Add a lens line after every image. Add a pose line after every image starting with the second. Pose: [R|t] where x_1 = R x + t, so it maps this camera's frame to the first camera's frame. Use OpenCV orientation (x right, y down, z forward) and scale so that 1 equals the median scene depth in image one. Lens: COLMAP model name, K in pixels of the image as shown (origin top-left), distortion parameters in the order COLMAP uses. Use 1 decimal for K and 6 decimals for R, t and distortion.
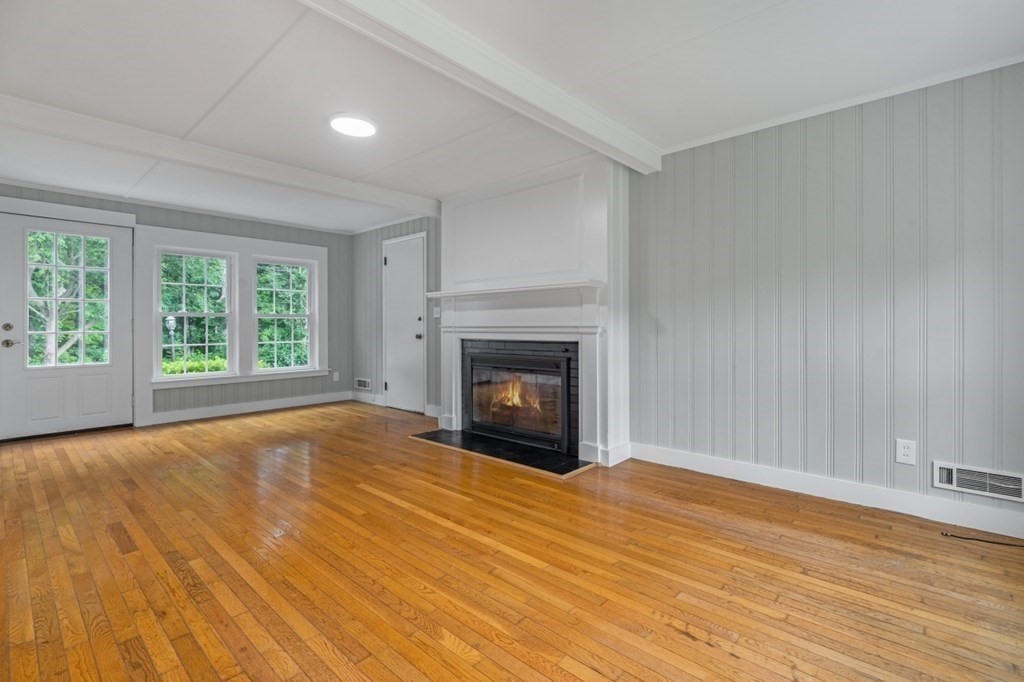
lens RADIAL K [[463.8, 0, 507.9], [0, 463.8, 329.7], [0, 0, 1]] dist [0.005776, -0.000198]
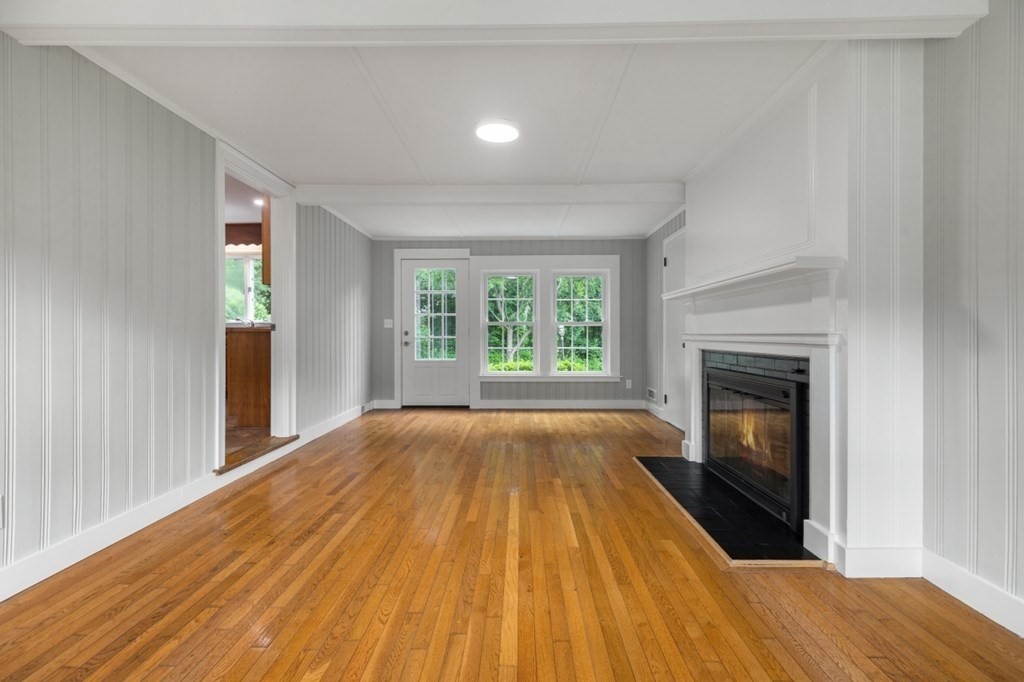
lens RADIAL K [[456.5, 0, 512.0], [0, 456.5, 341.0], [0, 0, 1]] dist [0.000291, -0.000205]
pose [[0.673243, 0.014689, -0.739275, 0.351234], [-0.007976, 0.999889, 0.012603, -0.002770], [0.739378, -0.002588, 0.673286, 0.305320]]
